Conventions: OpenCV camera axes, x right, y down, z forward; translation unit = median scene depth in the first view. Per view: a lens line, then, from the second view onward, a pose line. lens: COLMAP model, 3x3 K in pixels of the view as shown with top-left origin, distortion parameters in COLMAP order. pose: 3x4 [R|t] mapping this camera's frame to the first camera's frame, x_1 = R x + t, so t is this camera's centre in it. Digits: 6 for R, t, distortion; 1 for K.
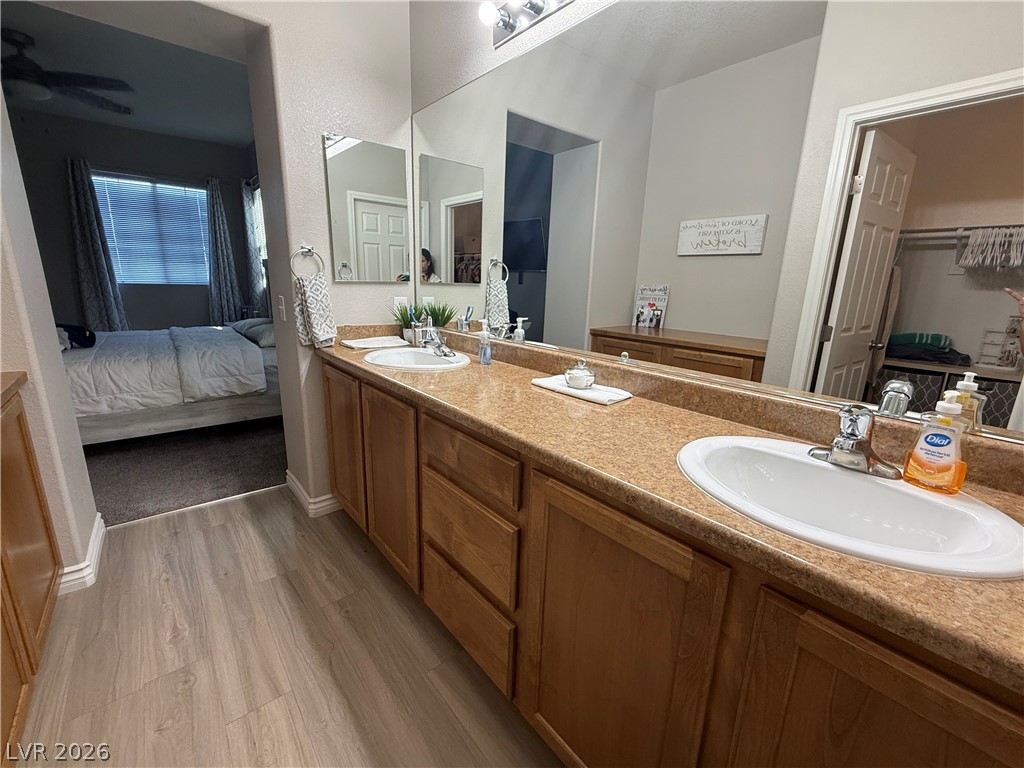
lens RADIAL K [[432.1, 0, 511.6], [0, 432.1, 385.3], [0, 0, 1]] dist [0.000861, -0.001420]
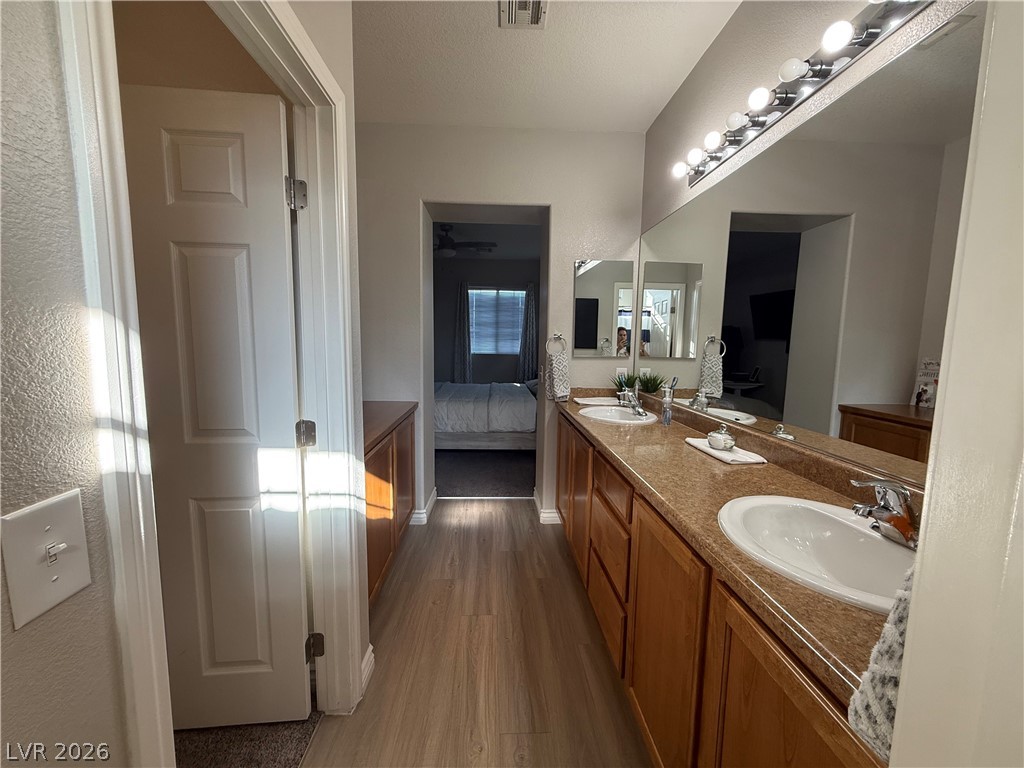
lens RADIAL K [[405.5, 0, 510.9], [0, 405.5, 385.9], [0, 0, 1]] dist [-0.002634, 0.000669]
pose [[0.798168, 0.049467, -0.600401, 0.238745], [-0.135061, 0.985947, -0.098317, 0.014877], [0.587100, 0.159564, 0.793633, -0.172923]]
